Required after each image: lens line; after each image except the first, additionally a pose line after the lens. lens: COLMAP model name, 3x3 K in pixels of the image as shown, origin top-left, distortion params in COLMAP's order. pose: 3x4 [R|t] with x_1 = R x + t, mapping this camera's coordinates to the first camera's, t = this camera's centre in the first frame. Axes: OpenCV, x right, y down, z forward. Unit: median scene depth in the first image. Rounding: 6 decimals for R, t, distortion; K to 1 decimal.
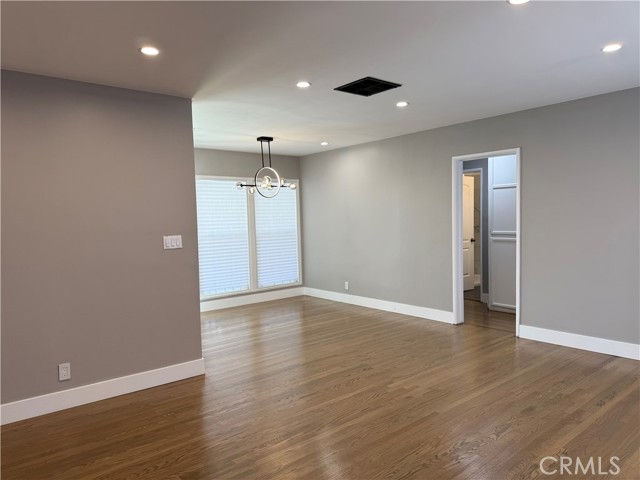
lens RADIAL K [[451.8, 0, 321.6], [0, 451.8, 241.4], [0, 0, 1]] dist [-0.001187, -0.003337]
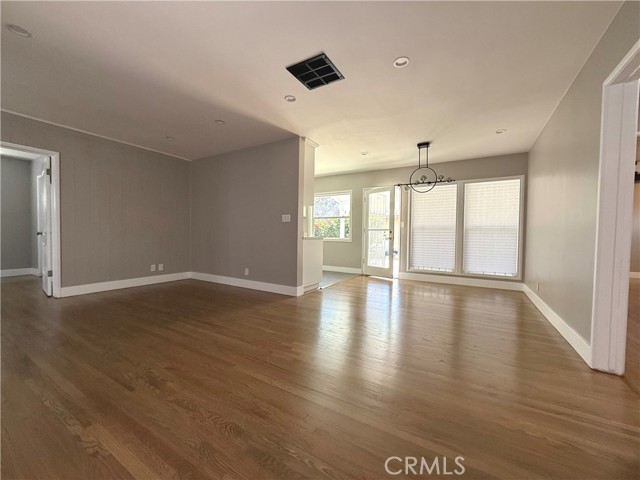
lens RADIAL K [[255.5, 0, 318.5], [0, 255.5, 240.5], [0, 0, 1]] dist [0.002160, -0.000417]
pose [[0.328014, 0.052434, -0.943217, 0.633232], [-0.073574, 0.996844, 0.029829, 0.045888], [0.941804, 0.059612, 0.330836, 0.719661]]
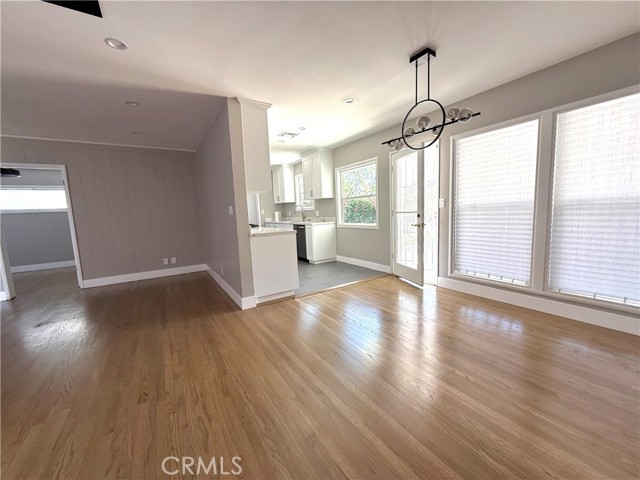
lens RADIAL K [[255.5, 0, 320.9], [0, 255.5, 239.5], [0, 0, 1]] dist [0.002160, -0.000417]
pose [[-0.121880, 0.141990, -0.982336, 0.412043], [-0.009604, 0.989500, 0.144217, -0.025397], [0.992498, 0.027012, -0.119236, 1.266287]]
